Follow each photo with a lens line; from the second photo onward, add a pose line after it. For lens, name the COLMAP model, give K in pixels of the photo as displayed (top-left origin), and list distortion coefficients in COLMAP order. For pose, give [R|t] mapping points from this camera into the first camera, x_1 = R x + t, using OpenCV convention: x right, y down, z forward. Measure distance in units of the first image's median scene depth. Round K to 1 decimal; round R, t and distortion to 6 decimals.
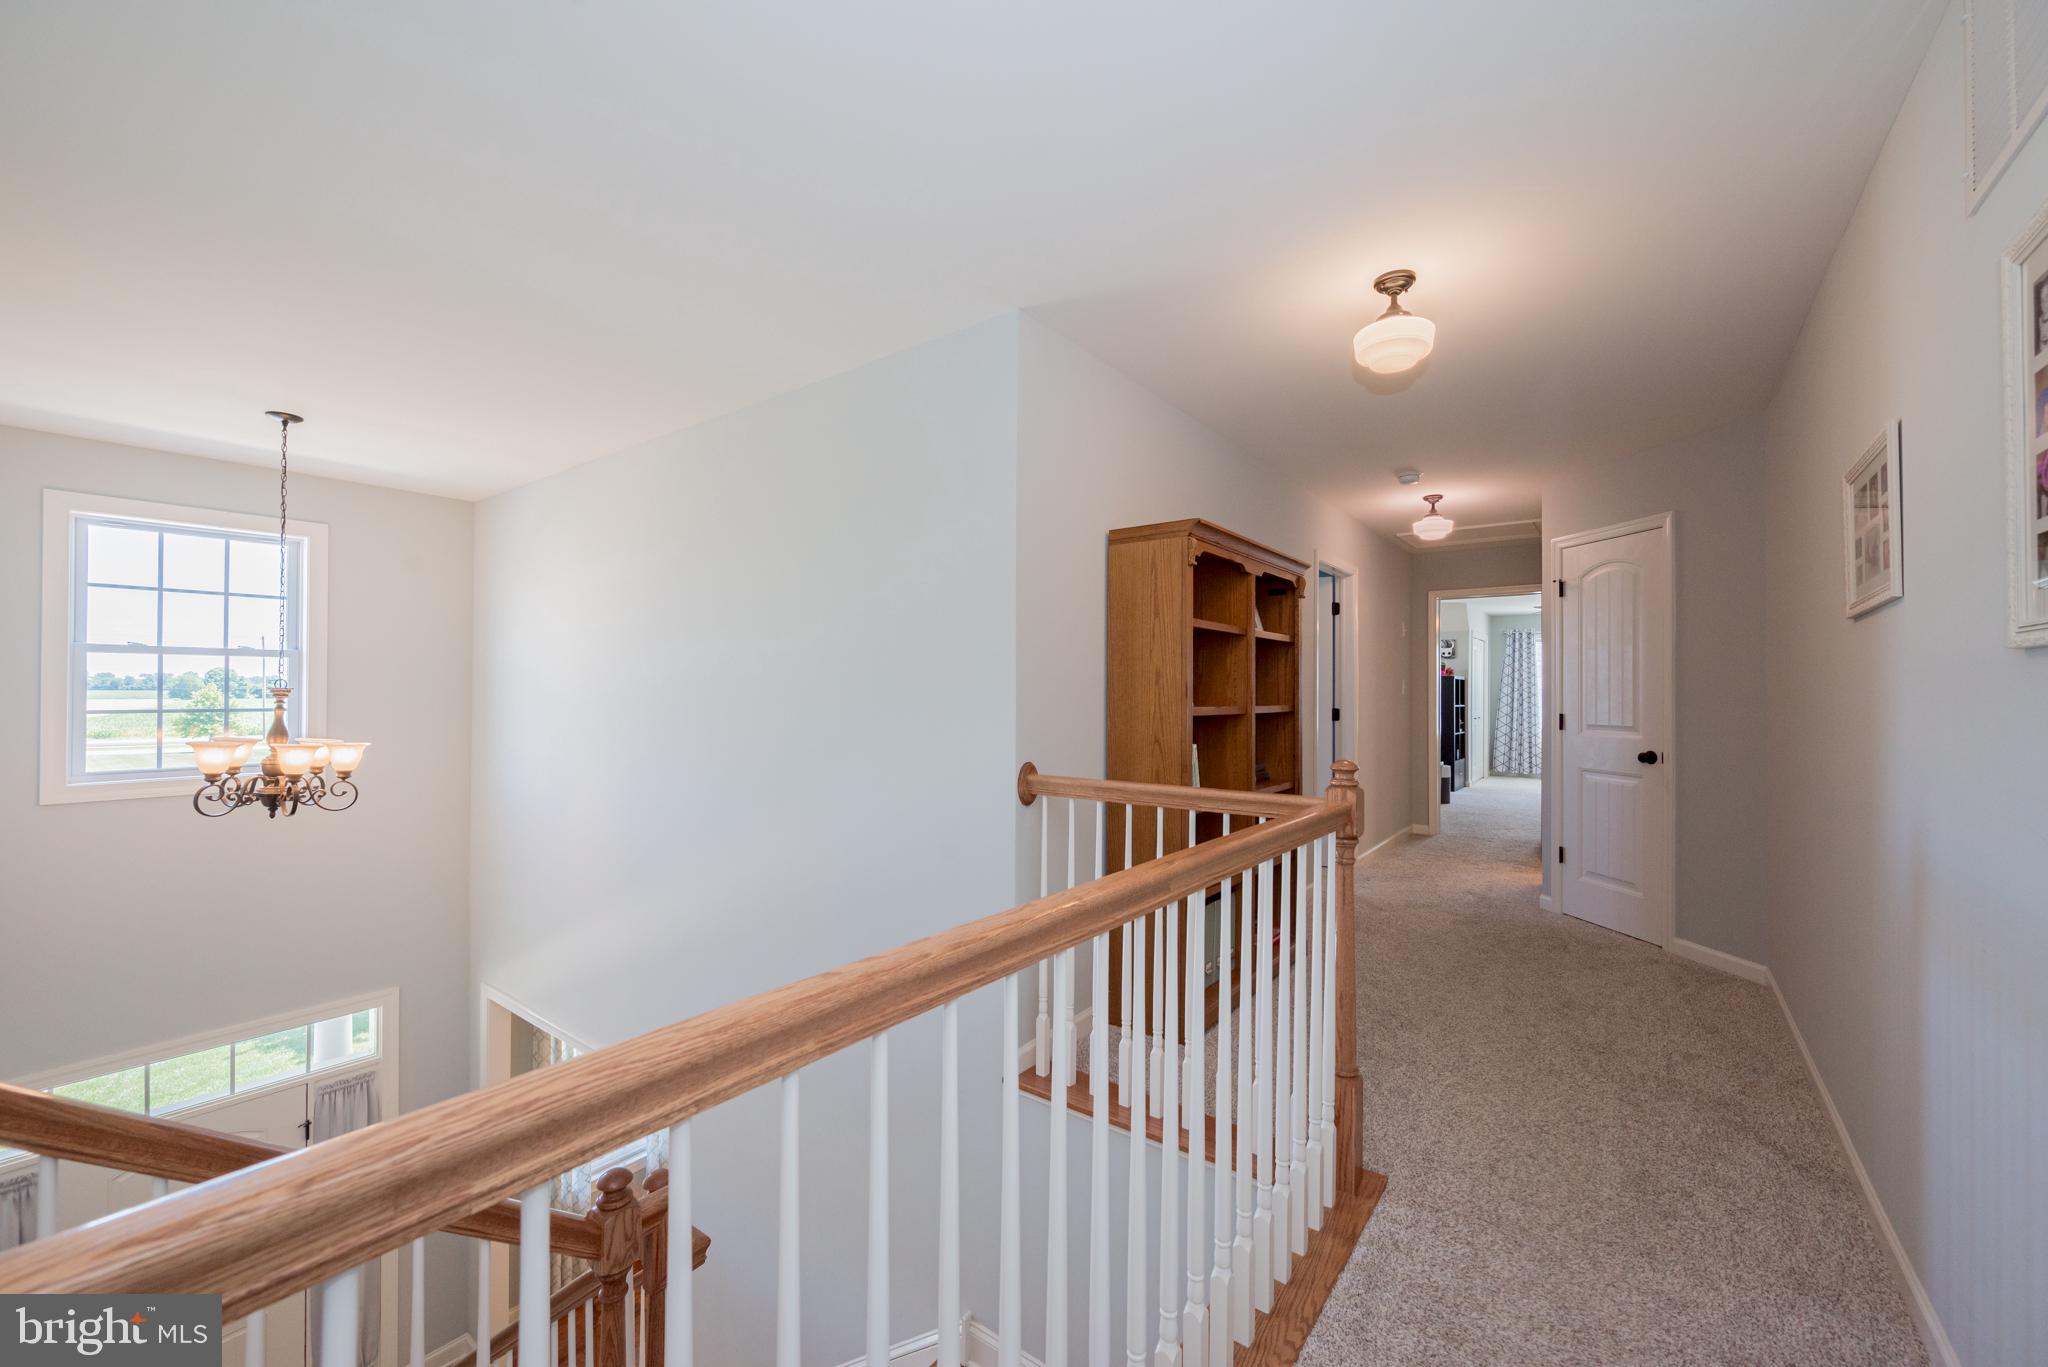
lens RADIAL K [[790.1, 0, 1019.8], [0, 790.1, 687.5], [0, 0, 1]] dist [-0.001571, -0.000105]
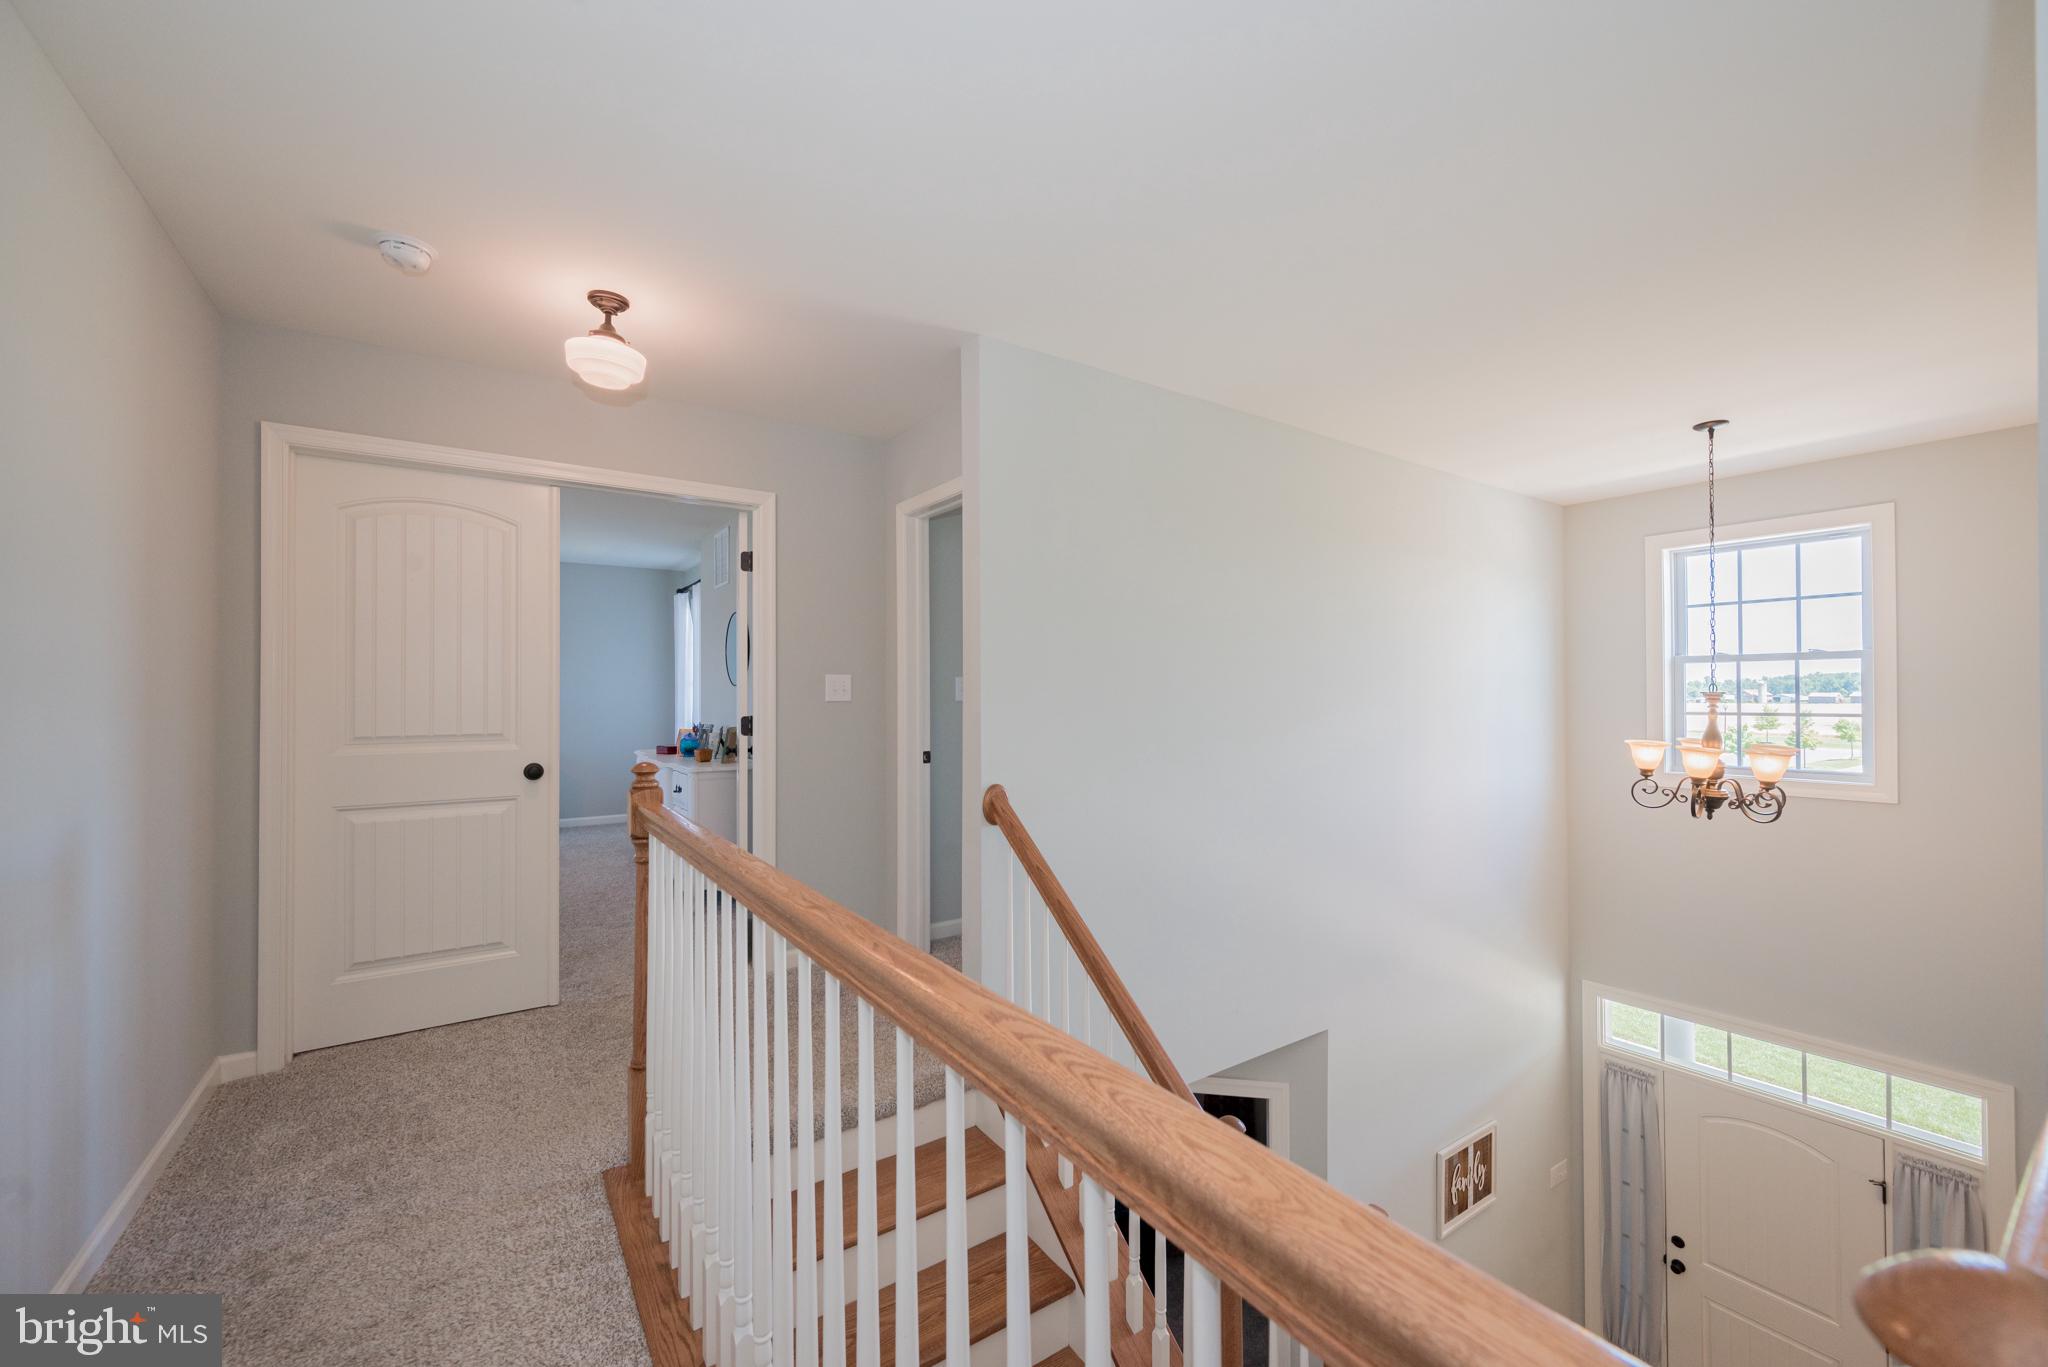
lens RADIAL K [[809.4, 0, 1028.2], [0, 809.4, 690.2], [0, 0, 1]] dist [0.000862, 0.000104]
pose [[-0.302209, -0.008548, -0.953203, 0.291640], [0.008538, 0.999895, -0.011674, 0.001696], [0.953203, -0.011667, -0.302104, 0.421238]]
